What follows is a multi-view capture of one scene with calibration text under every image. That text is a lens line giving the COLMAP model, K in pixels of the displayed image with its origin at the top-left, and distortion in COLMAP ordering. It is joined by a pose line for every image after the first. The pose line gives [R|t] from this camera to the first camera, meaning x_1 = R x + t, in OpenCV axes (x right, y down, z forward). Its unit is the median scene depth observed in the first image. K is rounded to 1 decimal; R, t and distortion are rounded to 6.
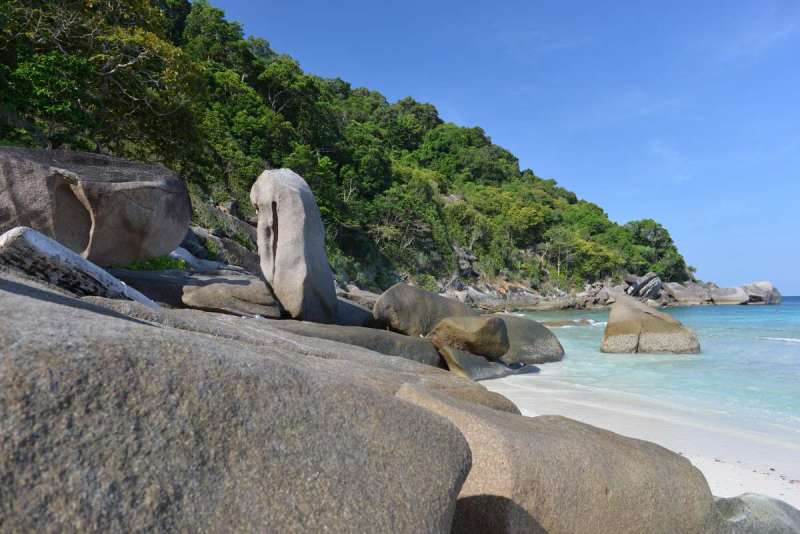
lens RADIAL K [[553.0, 0, 400.0], [0, 553.0, 267.0], [0, 0, 1]] dist [-0.007441, -0.000288]
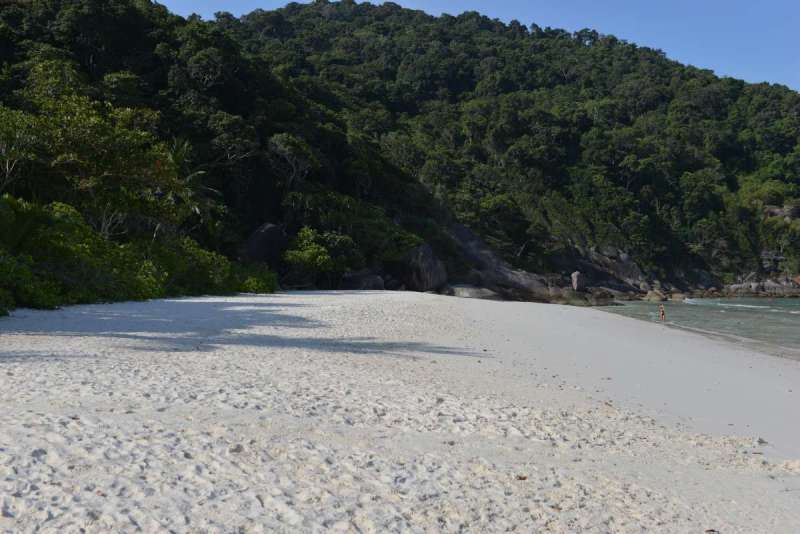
lens RADIAL K [[849.5, 0, 400.0], [0, 849.5, 267.0], [0, 0, 1]] dist [-0.010661, -0.008696]
pose [[0.805390, 0.003756, -0.592734, 0.551630], [0.023609, 0.998983, 0.038409, -0.088281], [0.592275, -0.044928, 0.804482, -1.137835]]
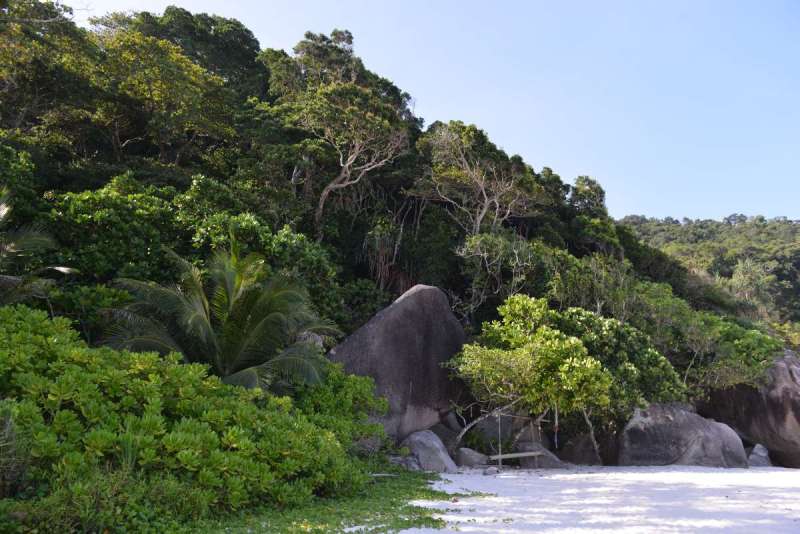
lens RADIAL K [[553.0, 0, 400.0], [0, 553.0, 267.0], [0, 0, 1]] dist [-0.007441, -0.000288]
pose [[0.587627, -0.219119, -0.778898, 0.353621], [0.043880, 0.969847, -0.239733, -0.074771], [0.807941, 0.106695, 0.579523, -0.926139]]
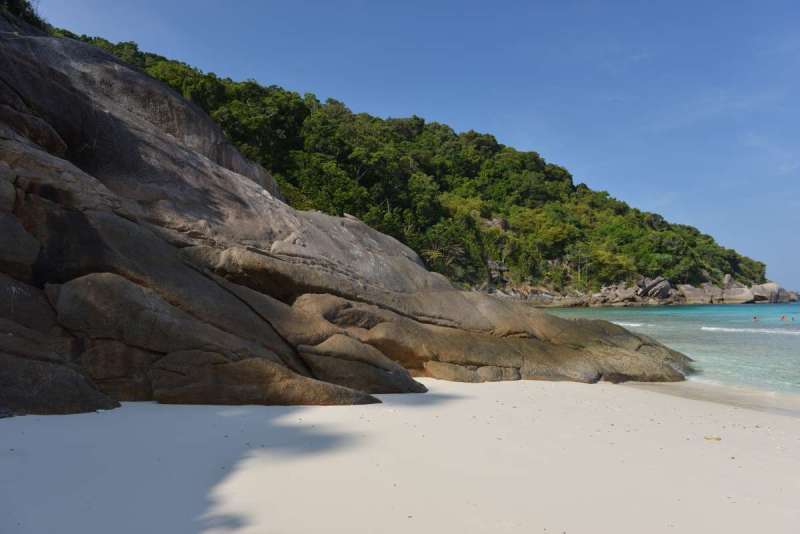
lens RADIAL K [[563.0, 0, 400.0], [0, 563.0, 267.0], [0, 0, 1]] dist [0.004738, -0.000013]
pose [[0.985243, -0.011464, -0.170775, 0.102841], [0.012529, 0.999908, 0.005164, -0.027551], [0.170700, -0.007227, 0.985297, -0.358824]]
